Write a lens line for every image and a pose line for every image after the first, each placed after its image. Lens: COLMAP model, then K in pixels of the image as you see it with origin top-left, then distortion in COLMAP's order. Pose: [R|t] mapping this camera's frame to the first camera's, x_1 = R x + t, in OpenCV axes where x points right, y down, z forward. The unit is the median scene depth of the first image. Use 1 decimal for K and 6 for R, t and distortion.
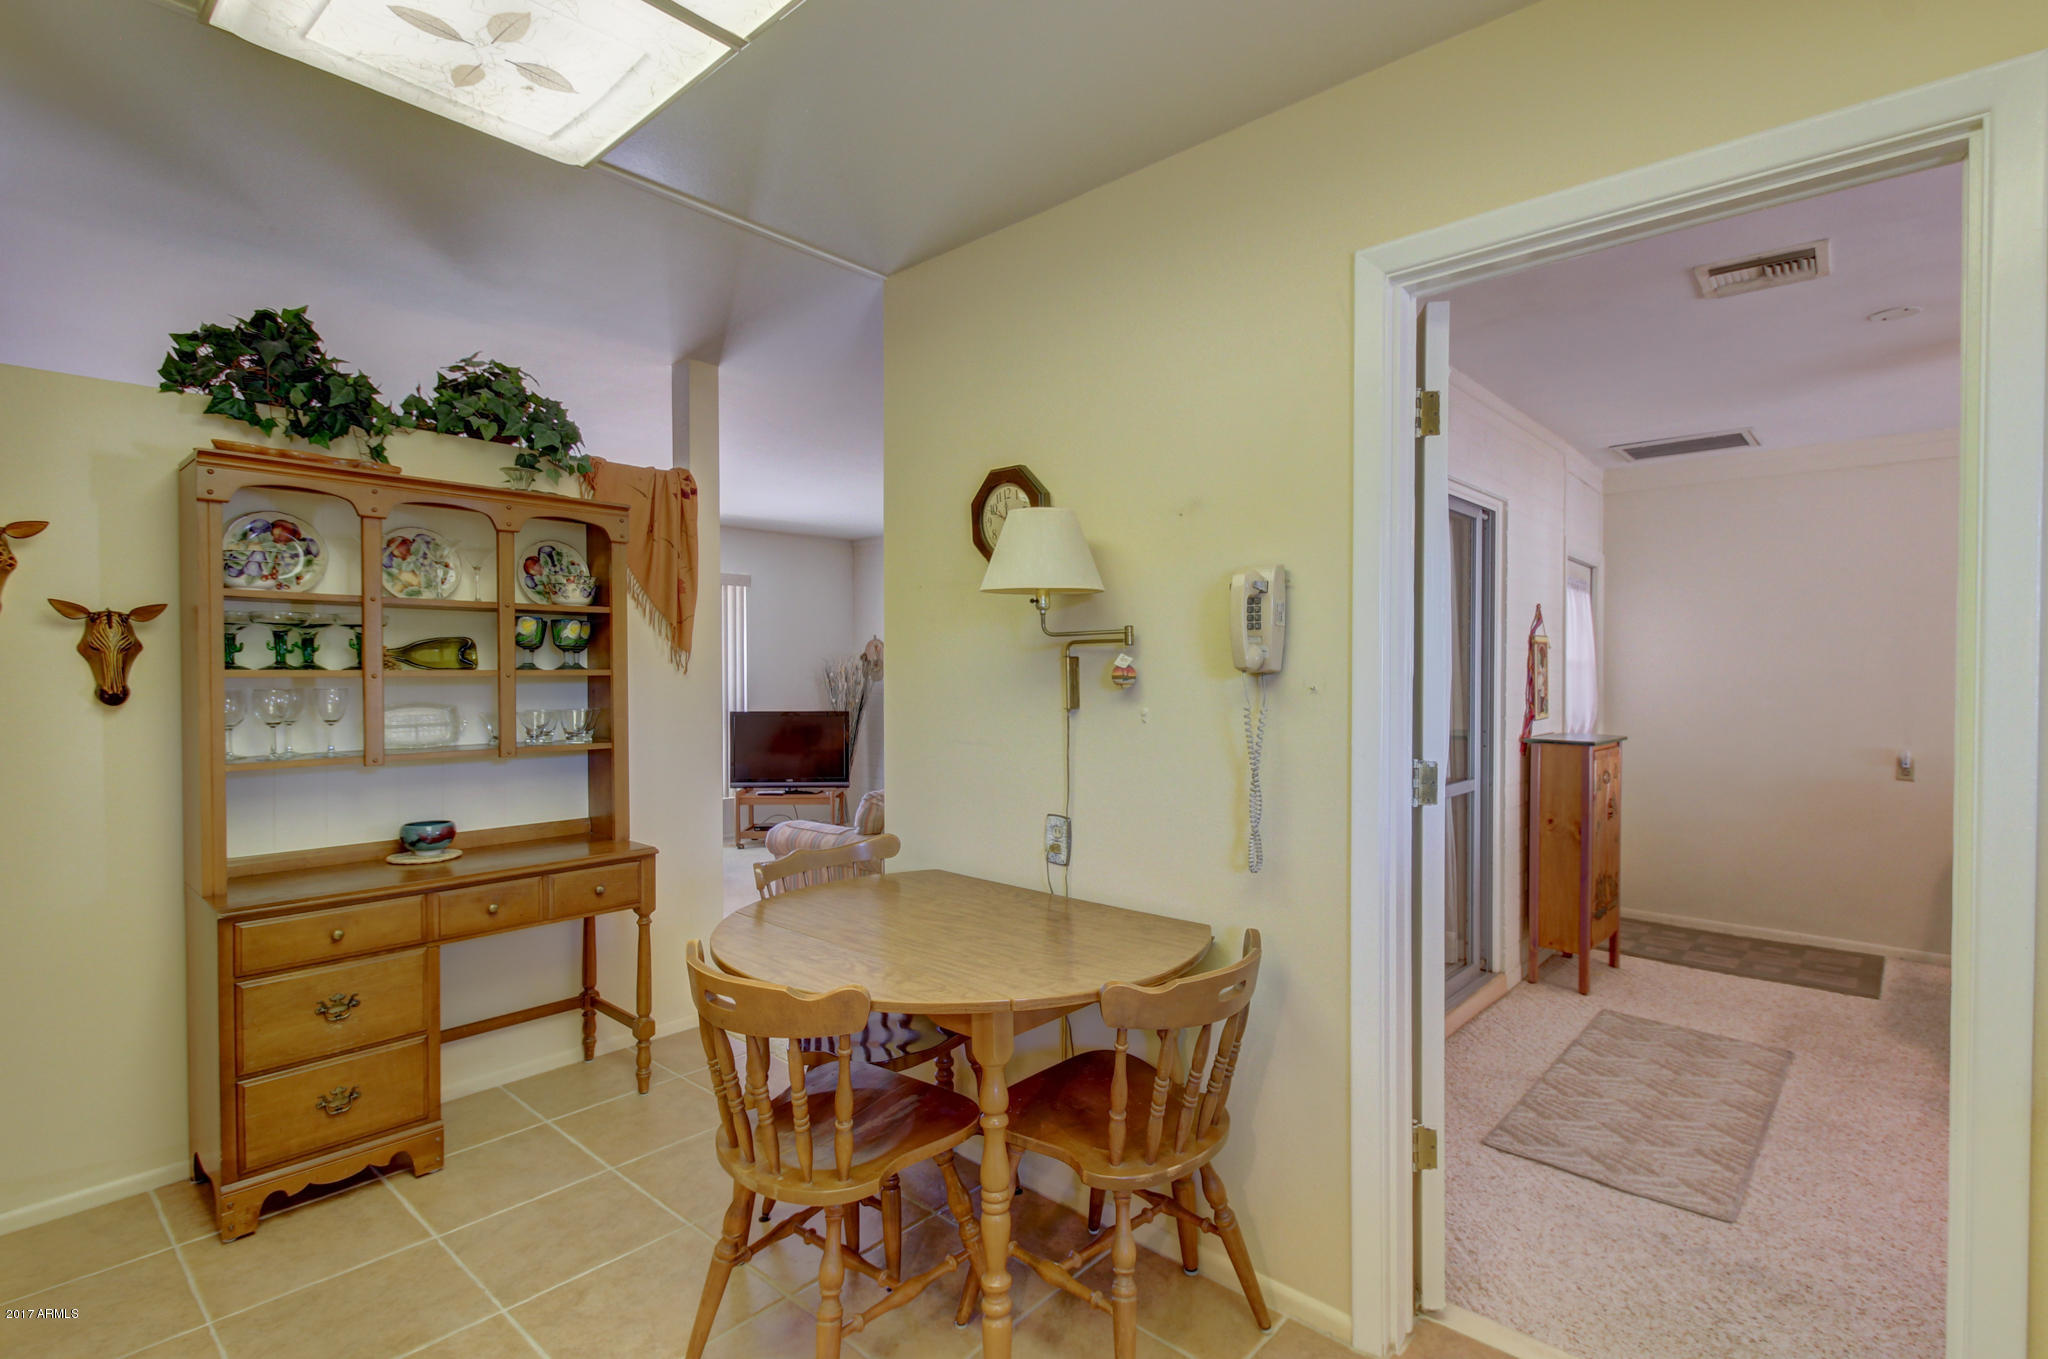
lens RADIAL K [[965.5, 0, 1047.4], [0, 965.5, 679.2], [0, 0, 1]] dist [0.004534, -0.000444]
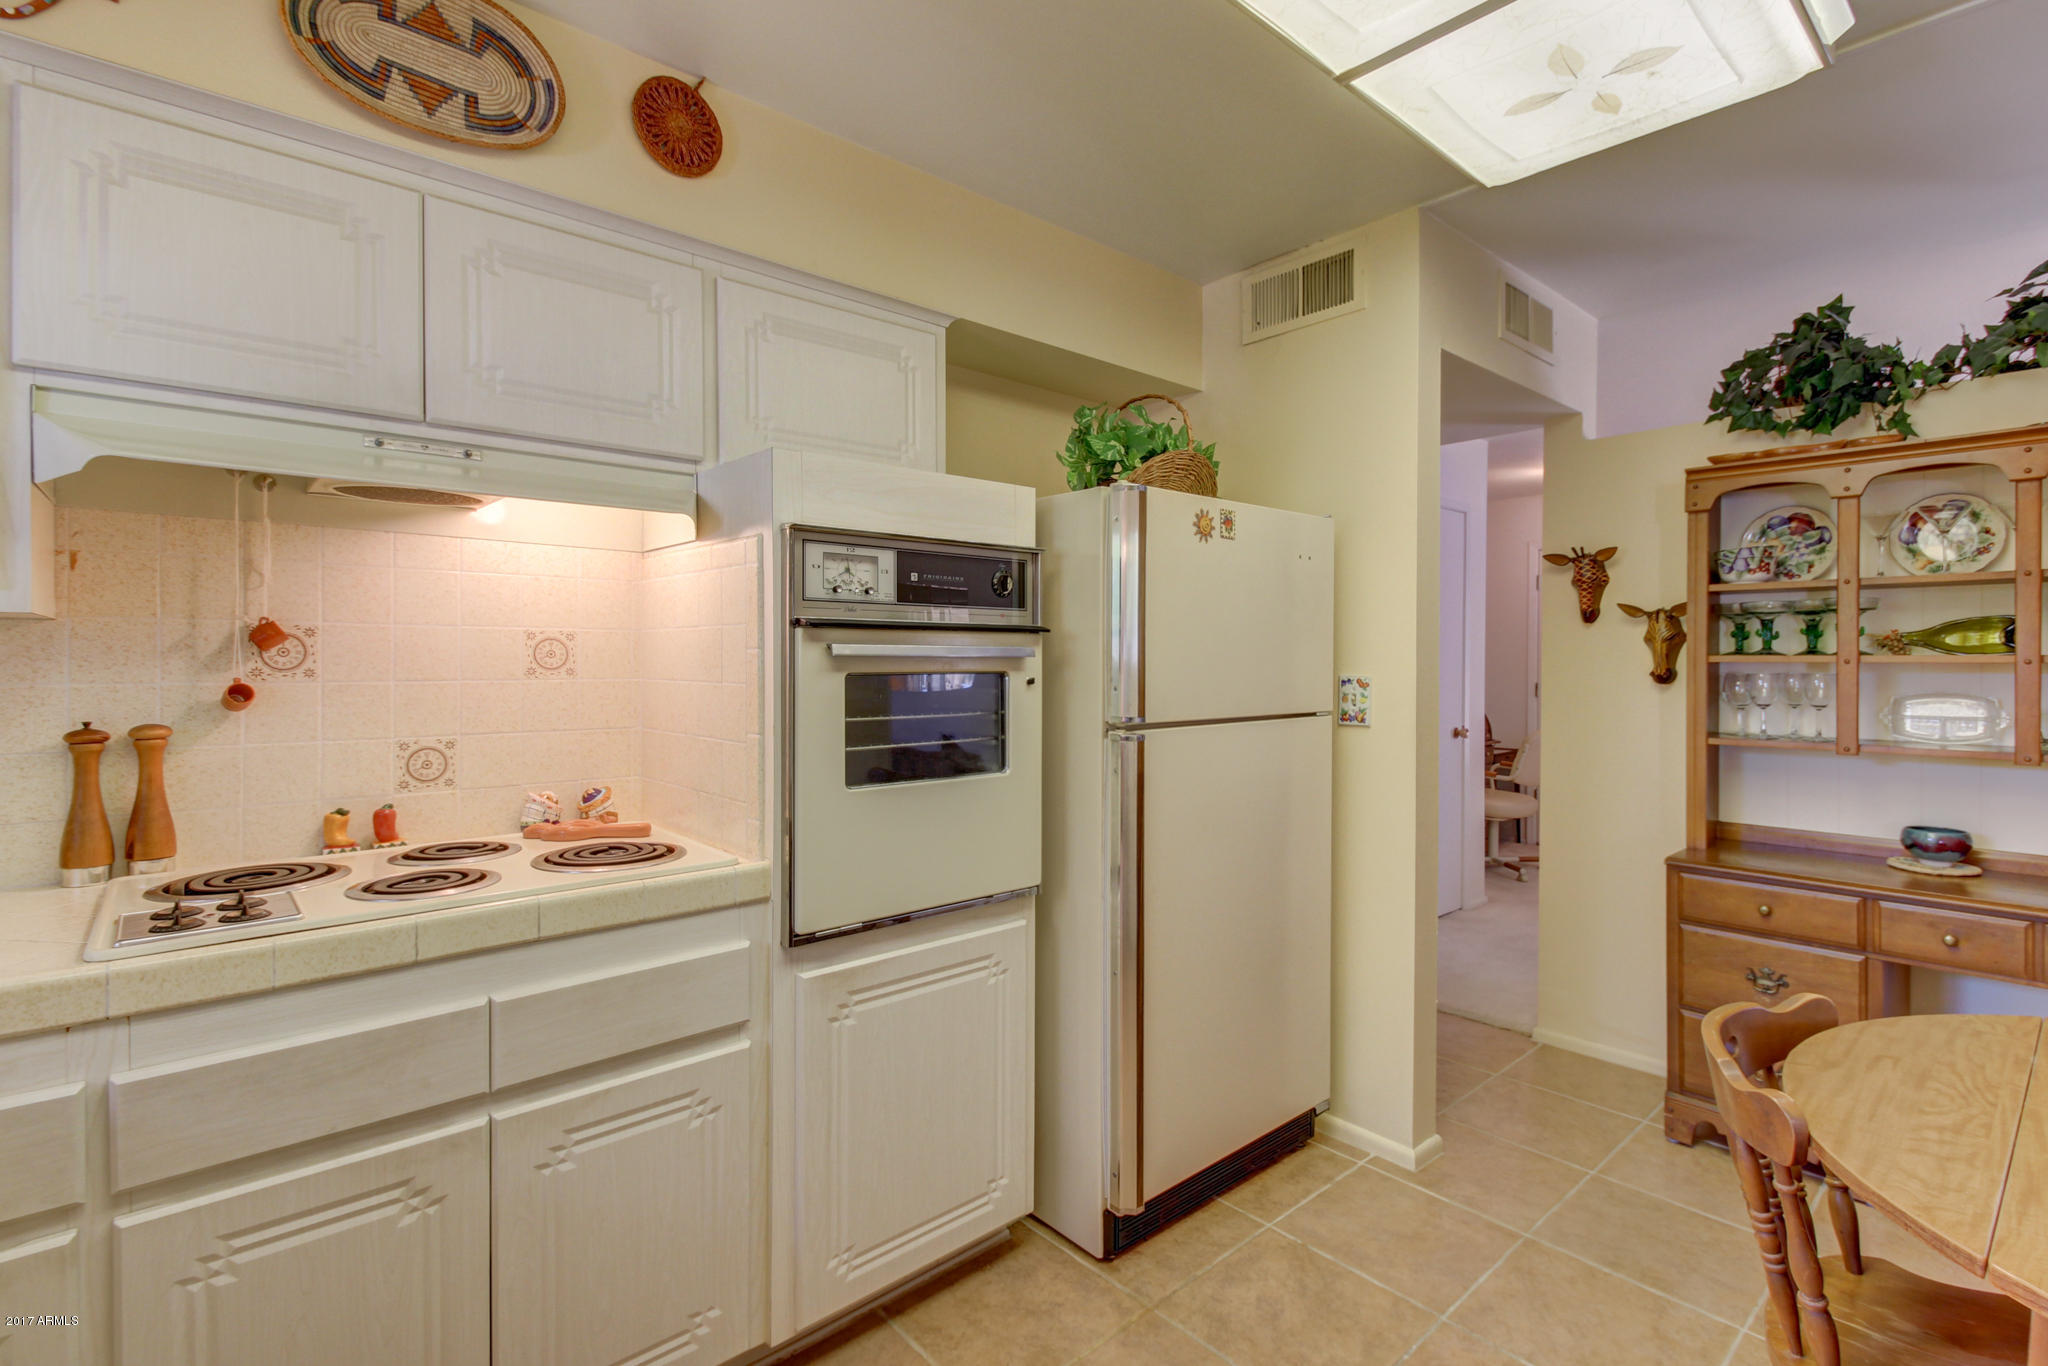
lens RADIAL K [[965.5, 0, 1078.1], [0, 965.5, 659.0], [0, 0, 1]] dist [0.004534, -0.000444]
pose [[-0.097859, 0.001371, -0.995199, 0.356193], [-0.008663, 0.999960, 0.002229, -0.001366], [0.995163, 0.008840, -0.097843, 0.350162]]
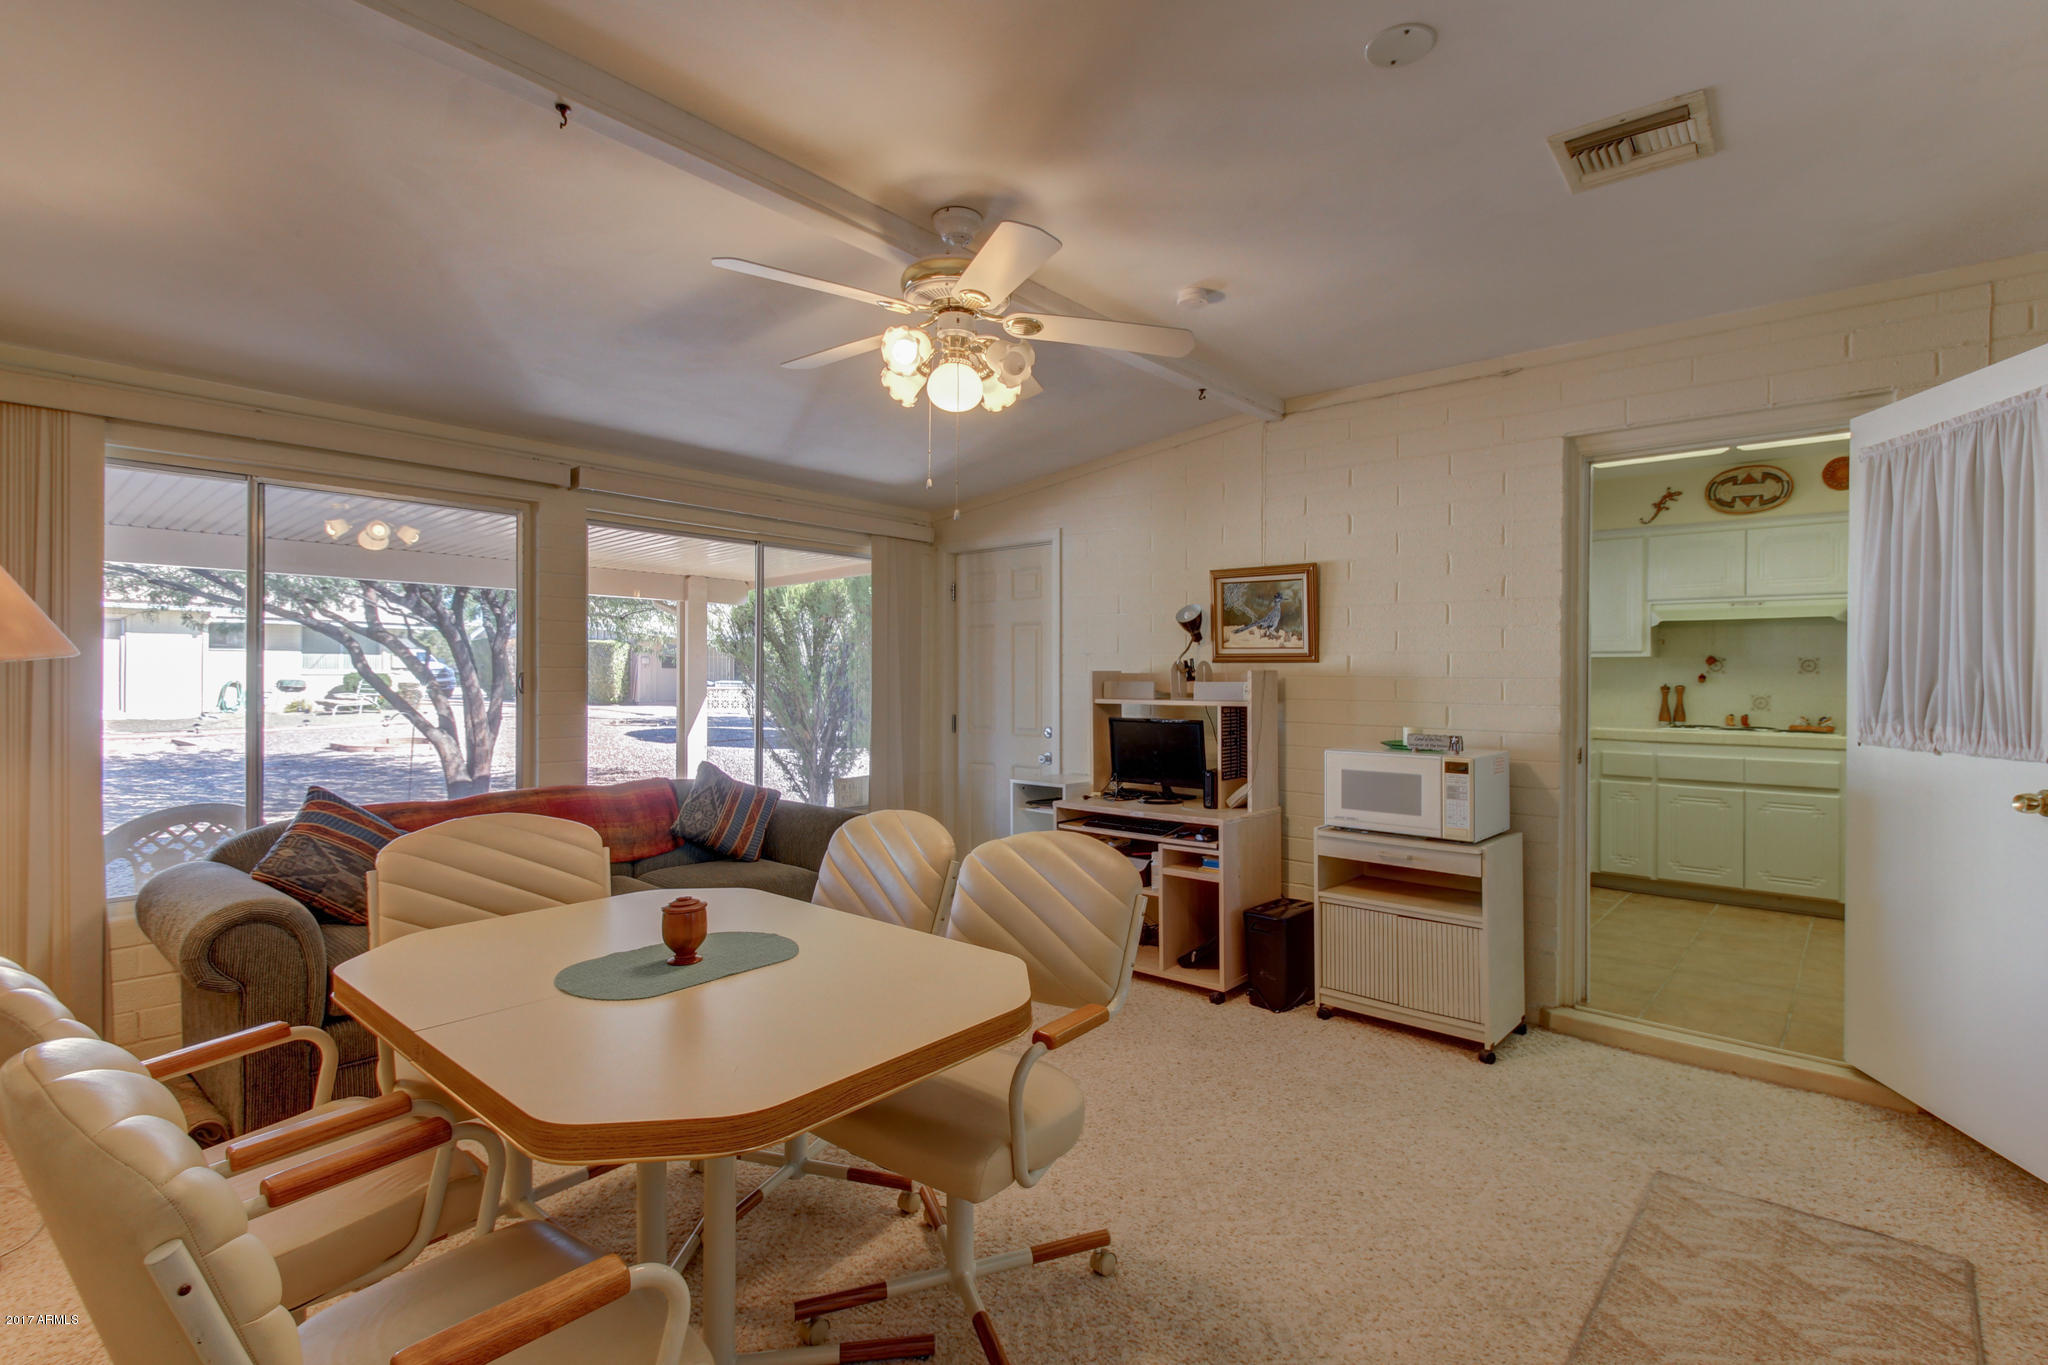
lens RADIAL K [[965.5, 0, 1017.1], [0, 965.5, 672.4], [0, 0, 1]] dist [0.004534, -0.000444]
pose [[-0.999862, -0.014829, -0.007478, 0.494028], [-0.014947, 0.999761, 0.015984, -0.000459], [0.007239, 0.016093, -0.999844, 0.568943]]
